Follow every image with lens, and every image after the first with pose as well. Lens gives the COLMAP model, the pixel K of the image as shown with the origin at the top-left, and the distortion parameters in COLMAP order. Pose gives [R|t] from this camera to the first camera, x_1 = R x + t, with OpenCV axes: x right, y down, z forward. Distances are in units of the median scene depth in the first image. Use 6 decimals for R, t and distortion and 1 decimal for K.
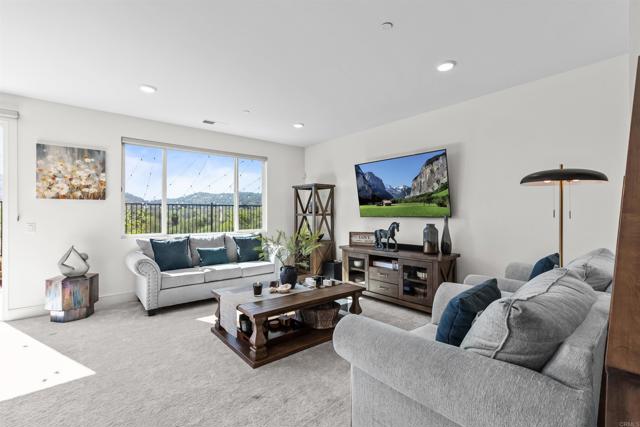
lens RADIAL K [[296.4, 0, 320.0], [0, 296.4, 213.5], [0, 0, 1]] dist [0.001137, 0.000134]
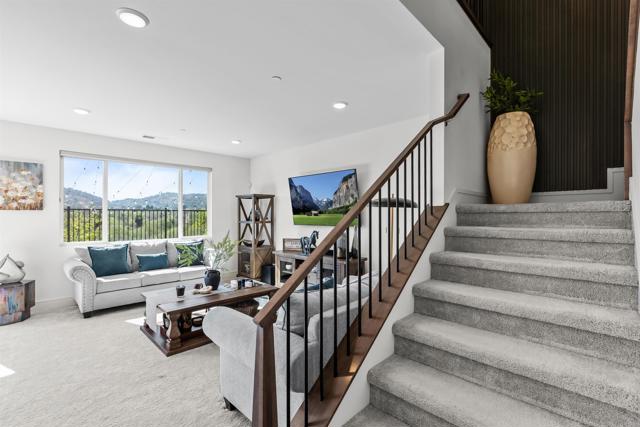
lens RADIAL K [[294.7, 0, 319.2], [0, 294.7, 216.8], [0, 0, 1]] dist [-0.000110, -0.000464]
pose [[0.995137, 0.003151, 0.098446, 0.153332], [-0.003493, 0.999988, 0.003299, -0.029366], [-0.098435, -0.003627, 0.995137, -0.141676]]
